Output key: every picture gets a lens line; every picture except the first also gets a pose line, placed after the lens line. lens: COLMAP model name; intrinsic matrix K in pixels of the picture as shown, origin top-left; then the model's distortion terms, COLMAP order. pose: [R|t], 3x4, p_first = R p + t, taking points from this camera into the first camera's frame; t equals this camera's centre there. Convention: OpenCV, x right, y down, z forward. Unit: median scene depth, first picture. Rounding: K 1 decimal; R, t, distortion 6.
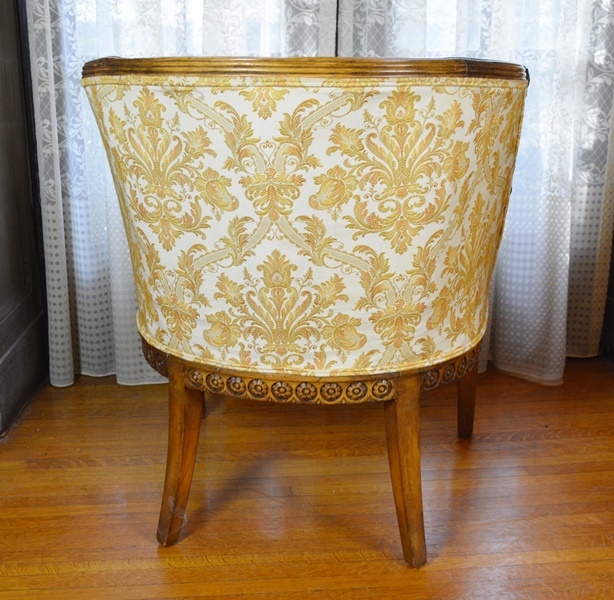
lens RADIAL K [[907.8, 0, 290.6], [0, 907.8, 323.6], [0, 0, 1]] dist [-0.079684, 0.000000]
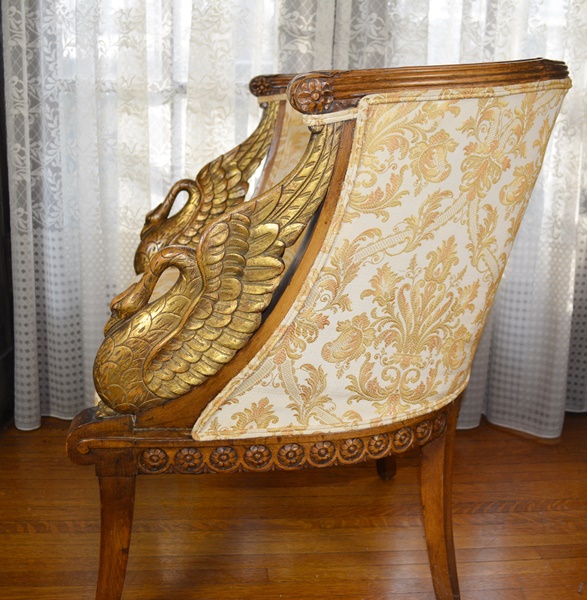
lens RADIAL K [[778.0, 0, 287.3], [0, 778.0, 295.9], [0, 0, 1]] dist [-0.088770, 0.000000]
pose [[0.999474, 0.030908, 0.009850, 0.003753], [-0.030126, 0.996983, -0.071537, -0.021545], [-0.012032, 0.071203, 0.997389, 0.214814]]
